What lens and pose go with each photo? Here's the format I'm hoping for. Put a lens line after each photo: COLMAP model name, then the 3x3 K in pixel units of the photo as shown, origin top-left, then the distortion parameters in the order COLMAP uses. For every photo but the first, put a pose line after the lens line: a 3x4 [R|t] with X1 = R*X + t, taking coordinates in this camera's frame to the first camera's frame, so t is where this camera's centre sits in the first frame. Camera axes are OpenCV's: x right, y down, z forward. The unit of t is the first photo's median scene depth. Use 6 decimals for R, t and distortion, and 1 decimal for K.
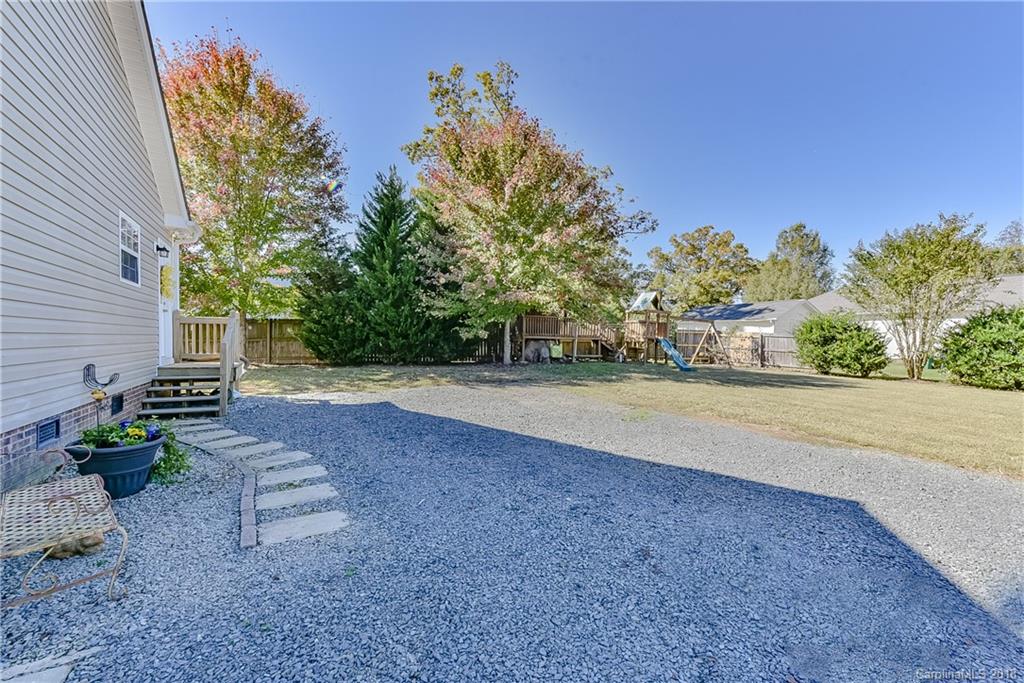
lens RADIAL K [[404.0, 0, 516.1], [0, 404.0, 343.7], [0, 0, 1]] dist [0.001140, -0.000101]
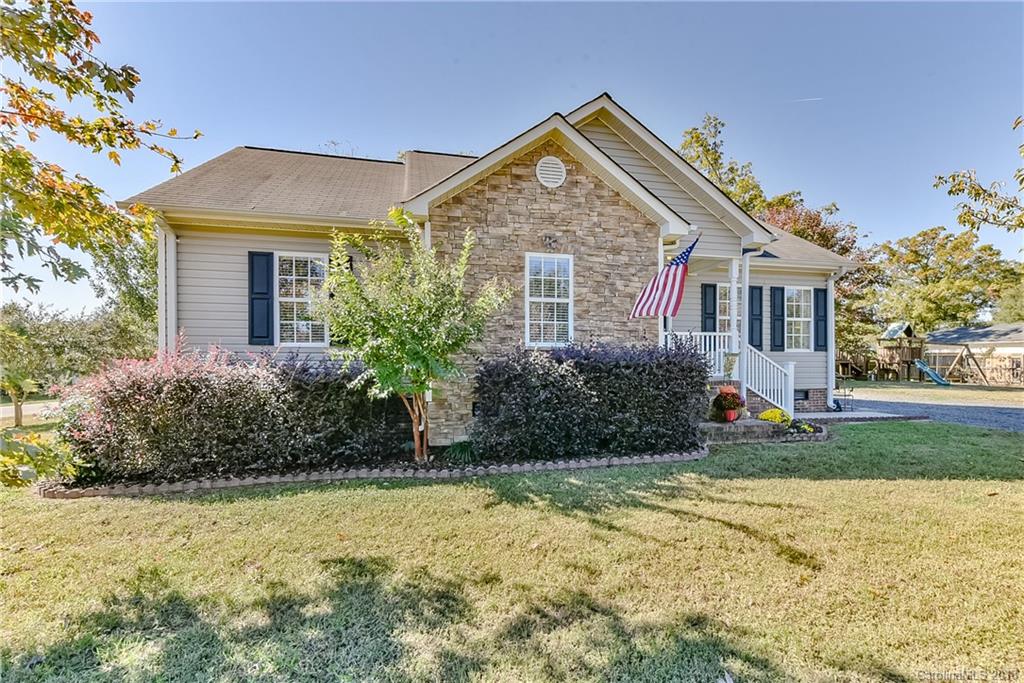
lens RADIAL K [[432.3, 0, 513.3], [0, 432.3, 368.8], [0, 0, 1]] dist [0.000534, -0.000480]
pose [[0.947851, -0.014048, -0.318404, -0.232188], [0.010666, 0.999867, -0.012365, 0.009218], [0.318535, 0.008324, 0.947874, -0.385440]]
